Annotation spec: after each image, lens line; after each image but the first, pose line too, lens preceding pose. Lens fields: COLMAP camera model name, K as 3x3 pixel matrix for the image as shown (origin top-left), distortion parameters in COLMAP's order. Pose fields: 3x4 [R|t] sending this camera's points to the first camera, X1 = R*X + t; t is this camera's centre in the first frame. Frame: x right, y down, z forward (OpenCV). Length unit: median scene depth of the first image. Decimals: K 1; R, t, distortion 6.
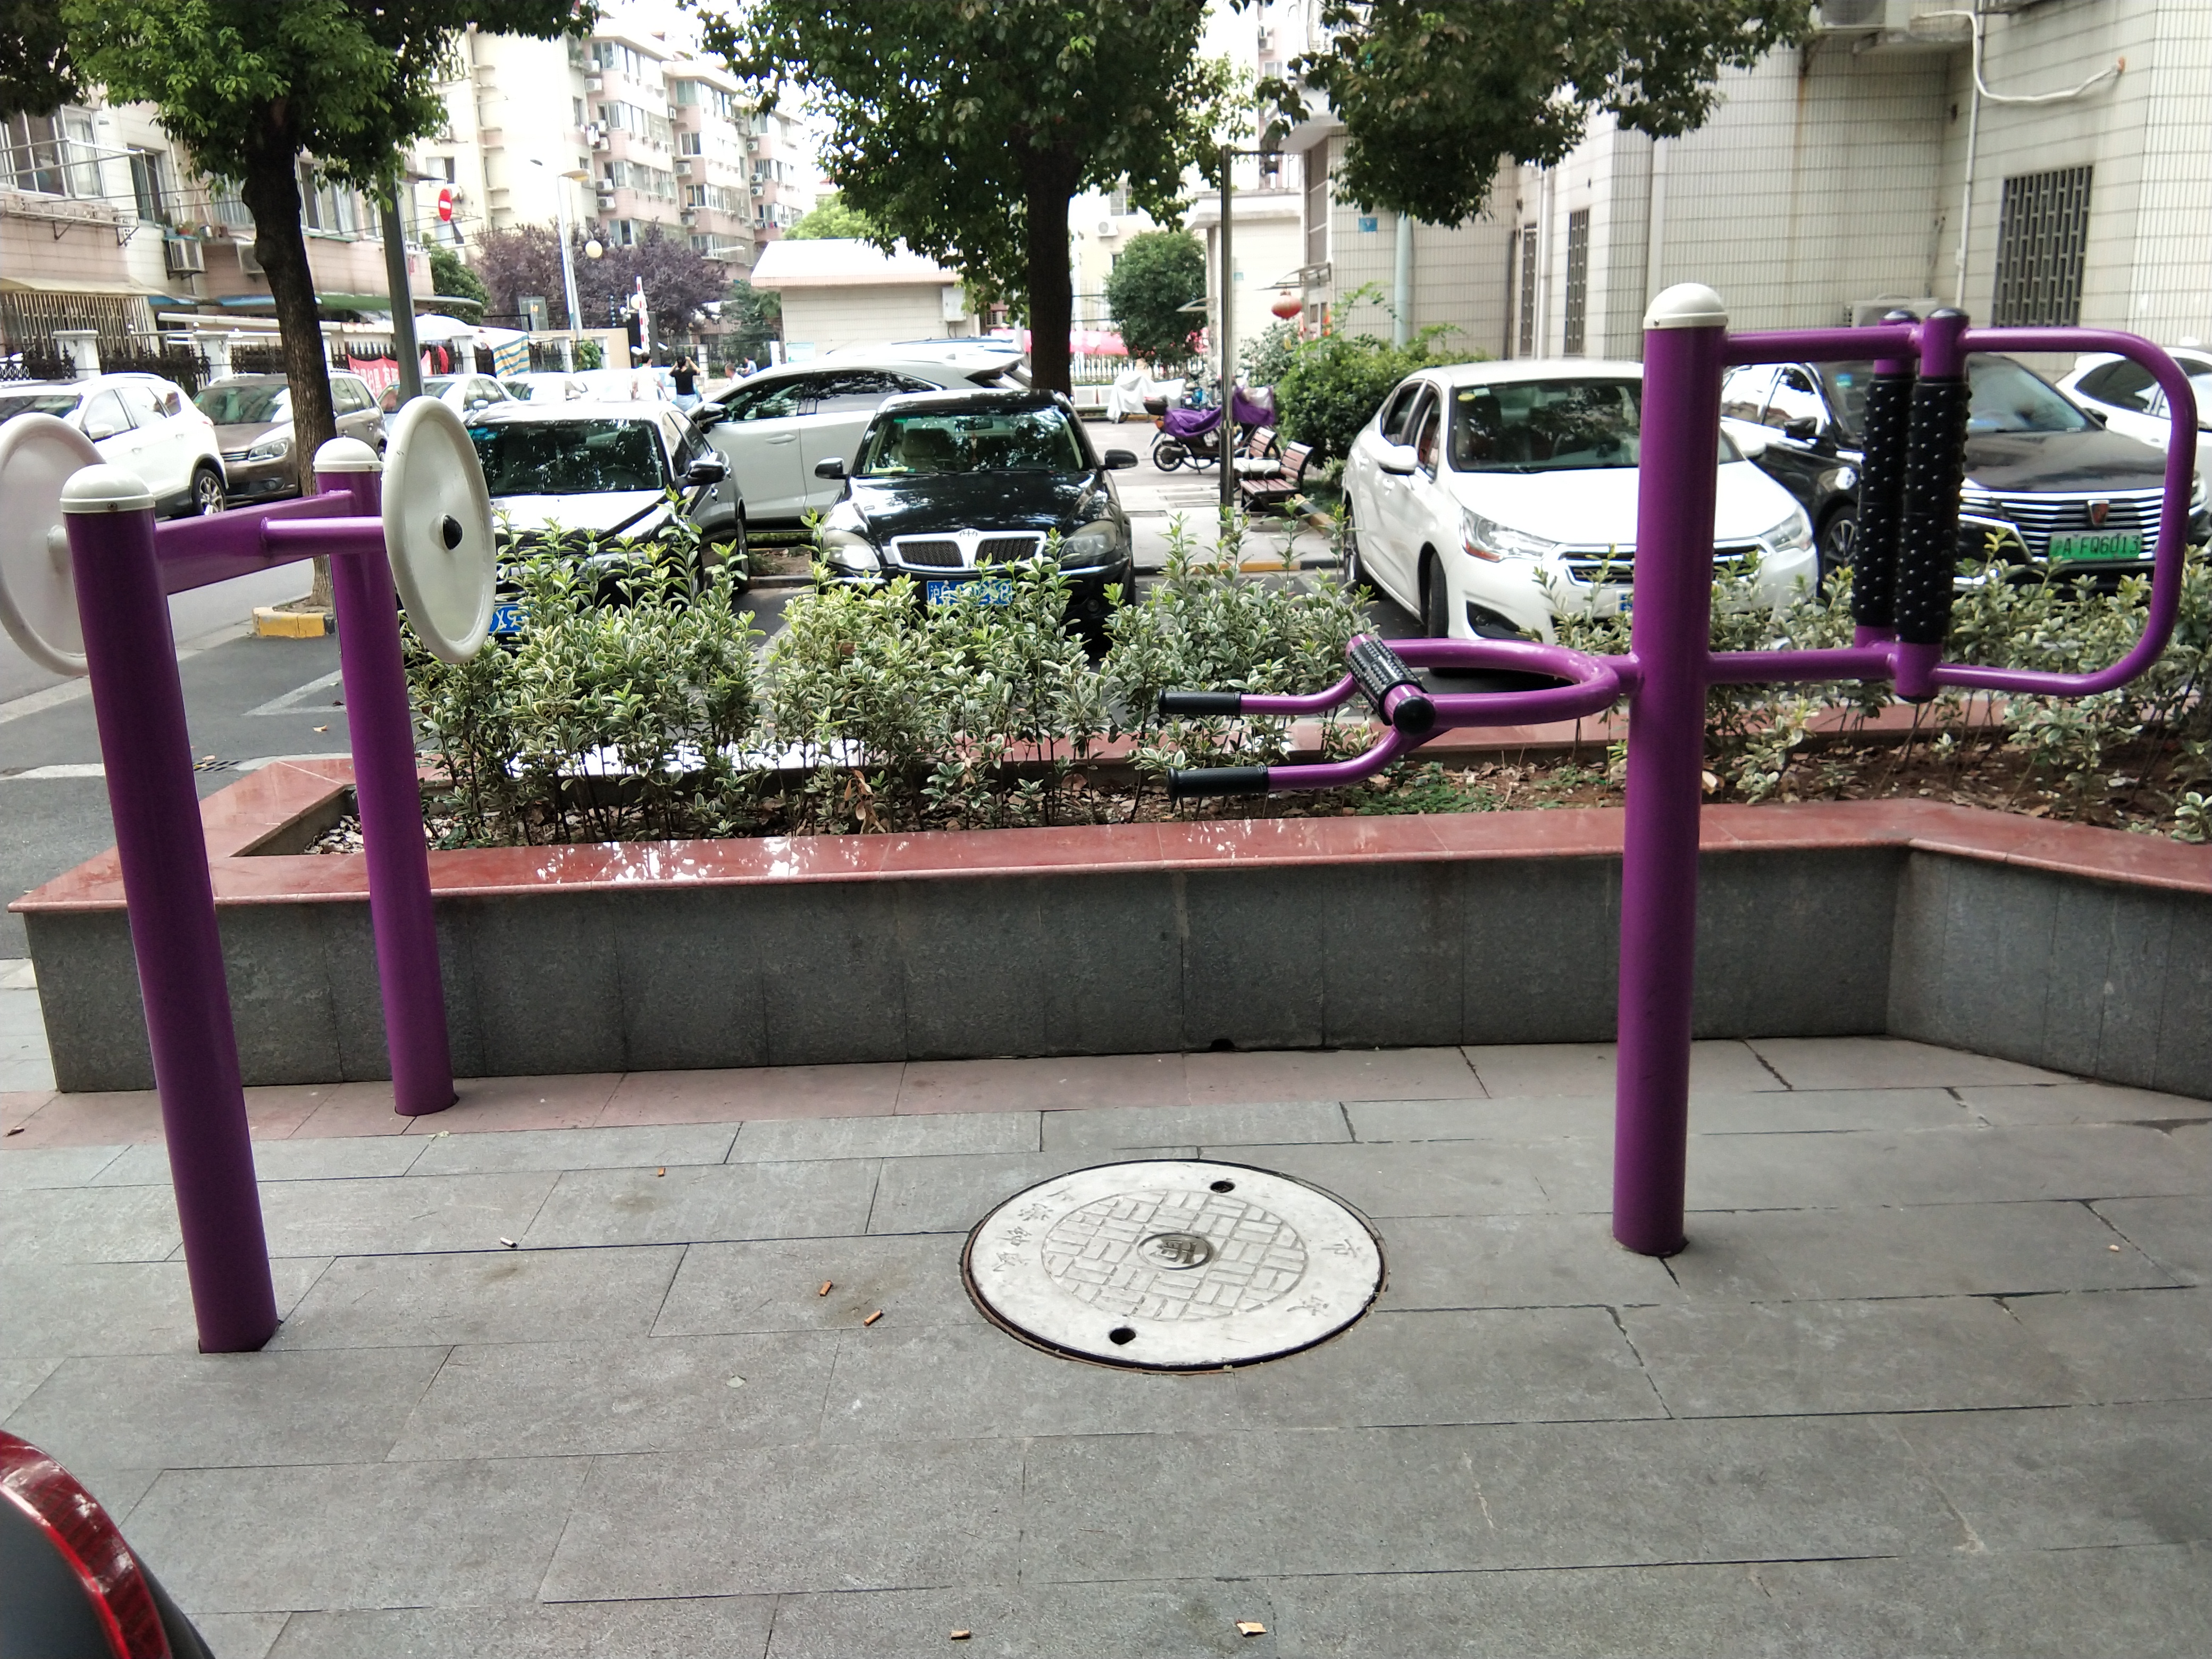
lens RADIAL K [[1784.7, 0, 1056.3], [0, 1784.7, 825.9], [0, 0, 1]] dist [0.112813, -0.158740]
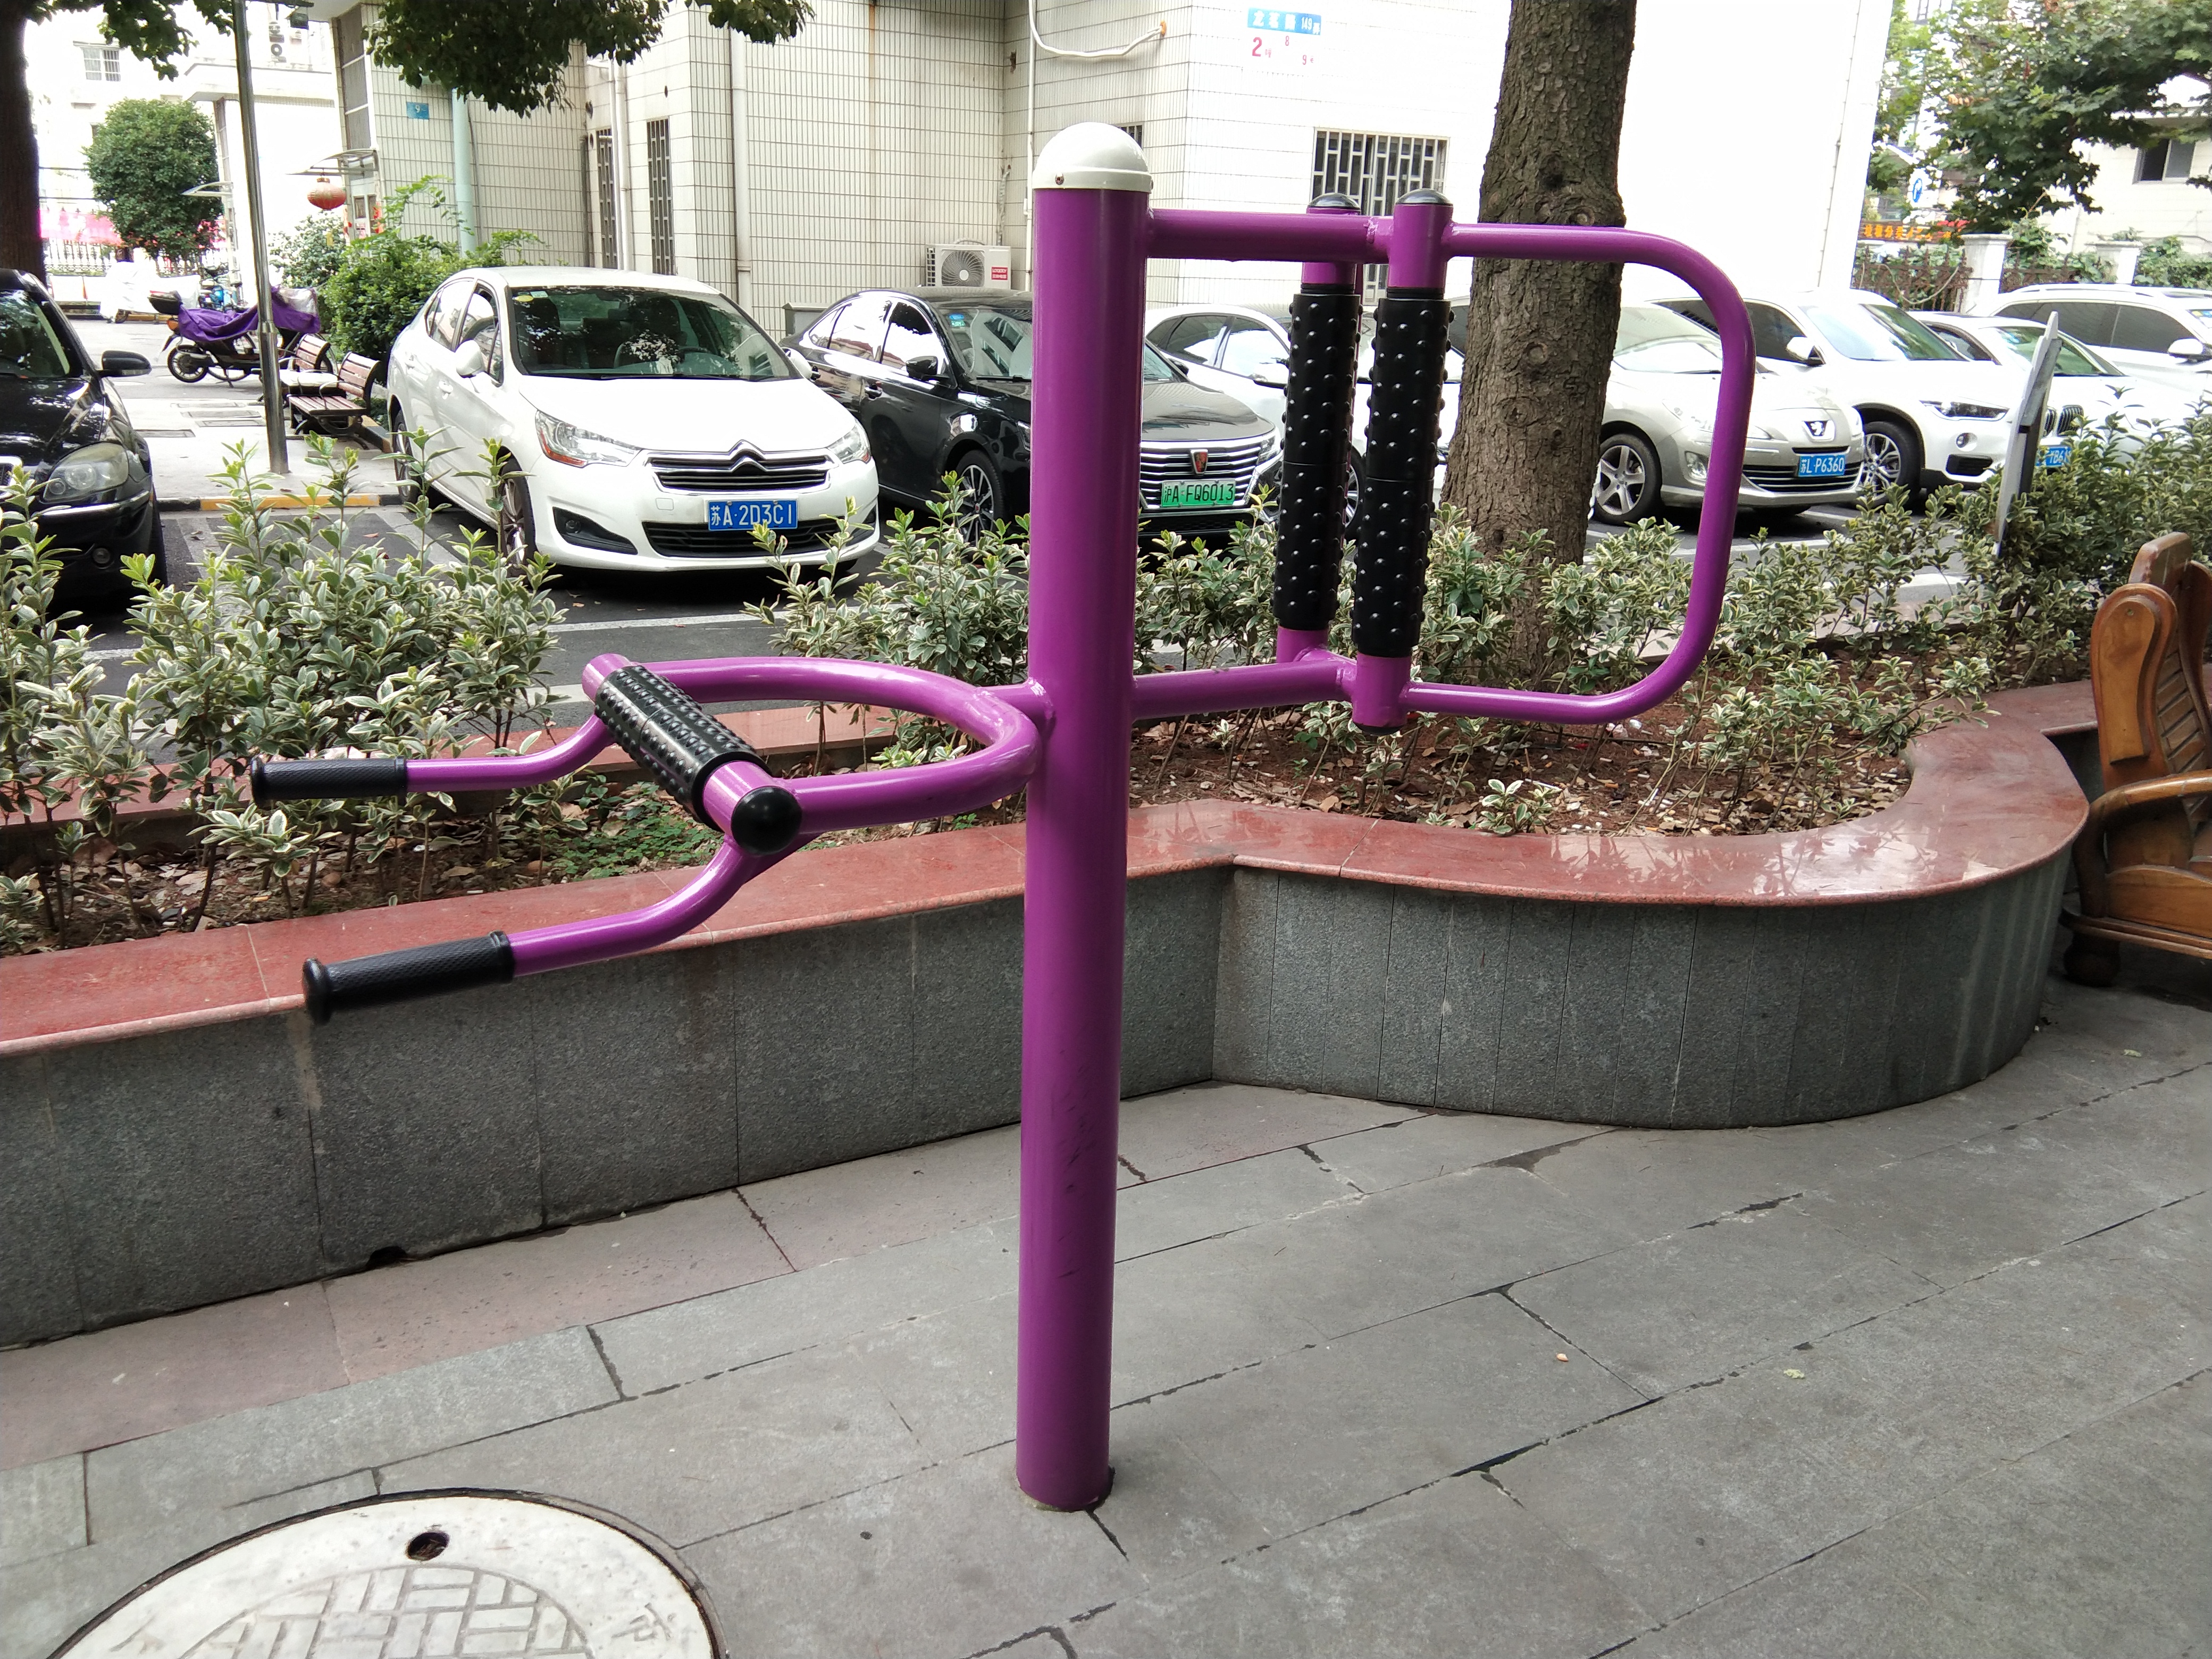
lens RADIAL K [[1810.7, 0, 1108.7], [0, 1810.7, 810.8], [0, 0, 1]] dist [0.092626, -0.148698]
pose [[0.869028, -0.080246, 0.488212, 0.002779], [0.067081, 0.996758, 0.044429, -0.022095], [-0.490194, -0.005860, 0.871594, 0.116347]]
